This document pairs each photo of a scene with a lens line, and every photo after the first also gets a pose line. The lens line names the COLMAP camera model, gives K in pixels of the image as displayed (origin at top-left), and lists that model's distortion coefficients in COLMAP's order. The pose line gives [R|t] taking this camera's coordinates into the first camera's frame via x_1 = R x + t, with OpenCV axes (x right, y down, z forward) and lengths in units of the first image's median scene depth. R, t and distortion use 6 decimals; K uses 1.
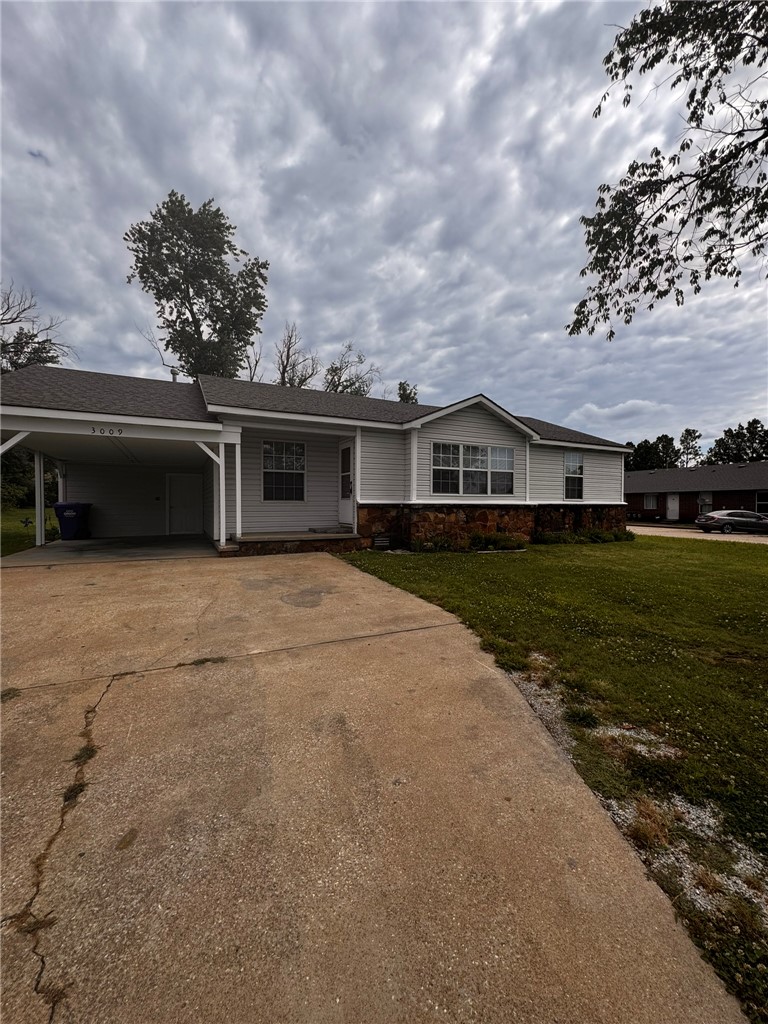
lens RADIAL K [[407.6, 0, 384.0], [0, 407.6, 512.0], [0, 0, 1]] dist [-0.003226, 0.000275]
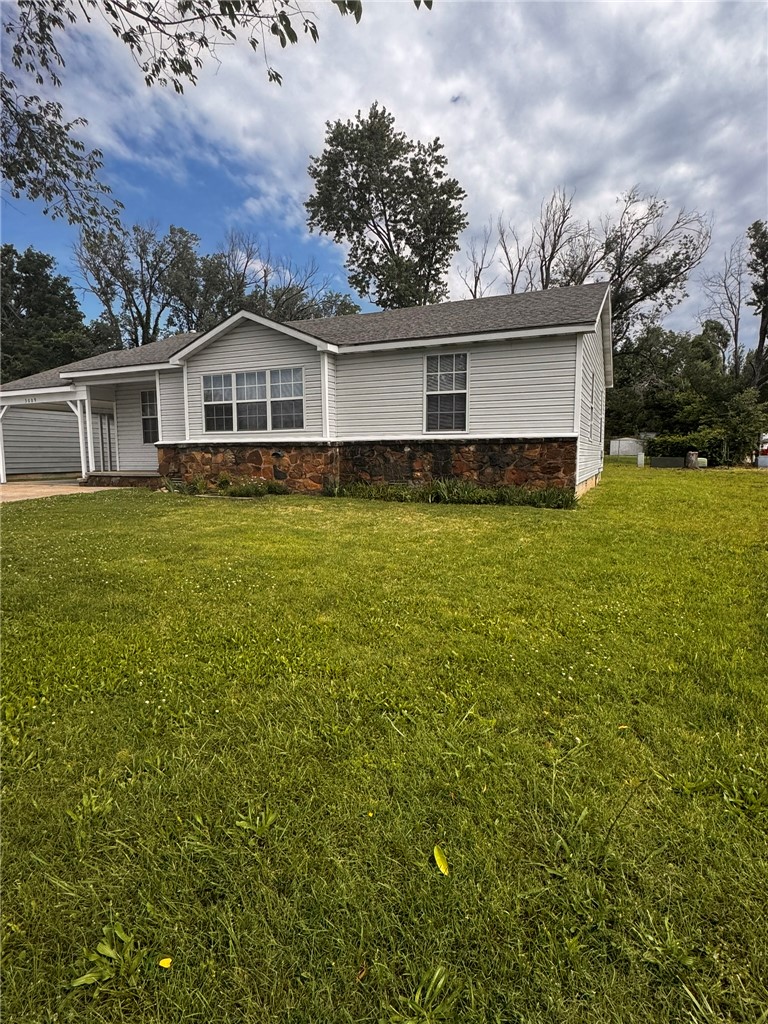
lens RADIAL K [[512.6, 0, 382.2], [0, 512.6, 499.3], [0, 0, 1]] dist [0.000619, -0.000055]
pose [[0.647035, 0.064732, -0.759708, 1.231849], [-0.004614, 0.996704, 0.080996, 0.010911], [0.762447, -0.048902, 0.645200, 0.531620]]
